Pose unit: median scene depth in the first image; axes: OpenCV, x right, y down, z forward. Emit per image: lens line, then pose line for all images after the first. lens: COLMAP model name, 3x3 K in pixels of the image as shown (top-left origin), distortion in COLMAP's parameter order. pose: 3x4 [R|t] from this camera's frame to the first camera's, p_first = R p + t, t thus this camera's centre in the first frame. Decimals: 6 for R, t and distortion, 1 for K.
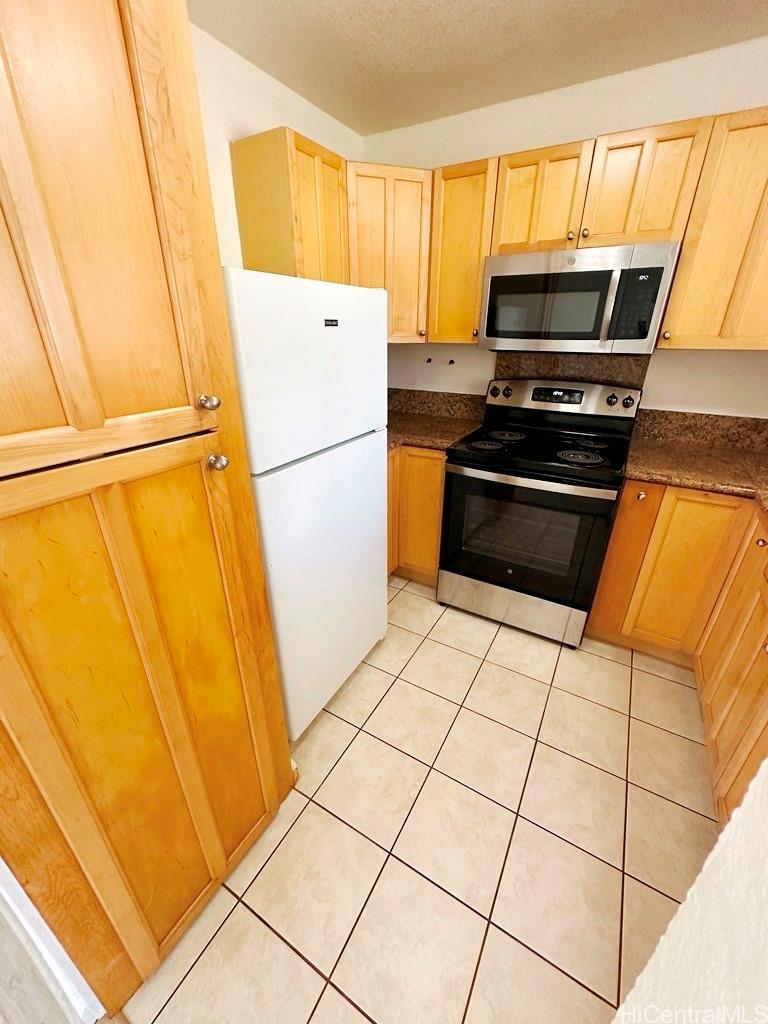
lens RADIAL K [[407.5, 0, 385.6], [0, 407.5, 512.6], [0, 0, 1]] dist [-0.002685, 0.001248]
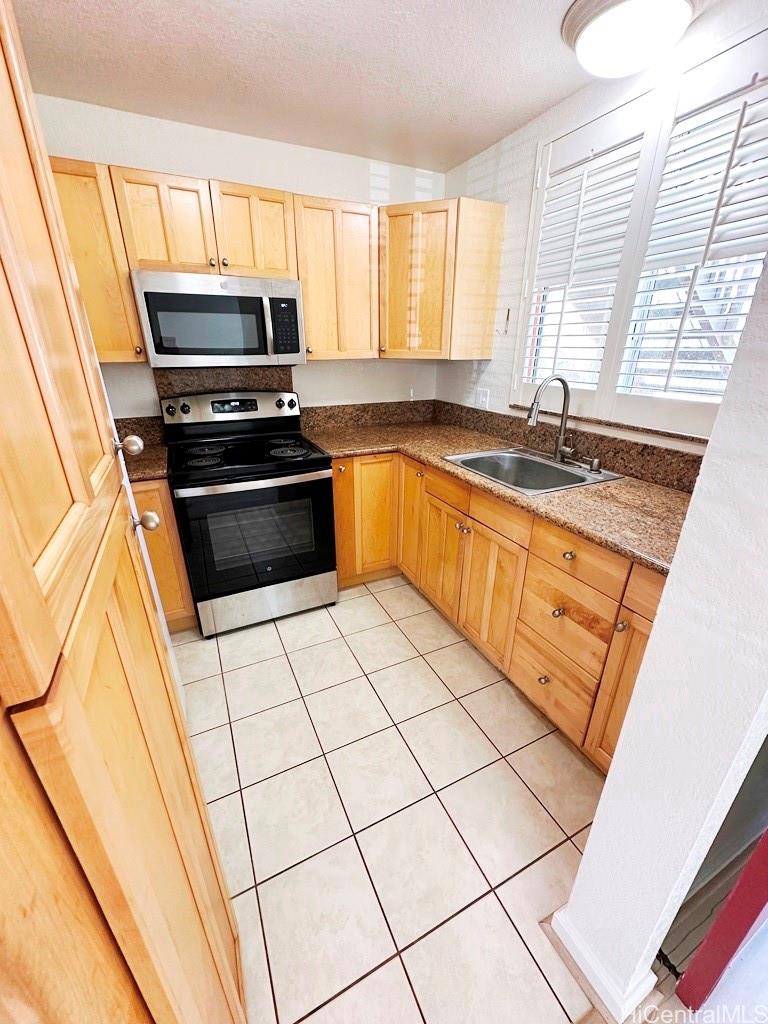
lens RADIAL K [[407.5, 0, 385.7], [0, 407.5, 512.1], [0, 0, 1]] dist [-0.002685, 0.001248]
pose [[0.561320, -0.320644, 0.762959, -0.308505], [0.342054, 0.929355, 0.138921, -0.040341], [-0.753604, 0.182994, 0.631343, 0.067407]]
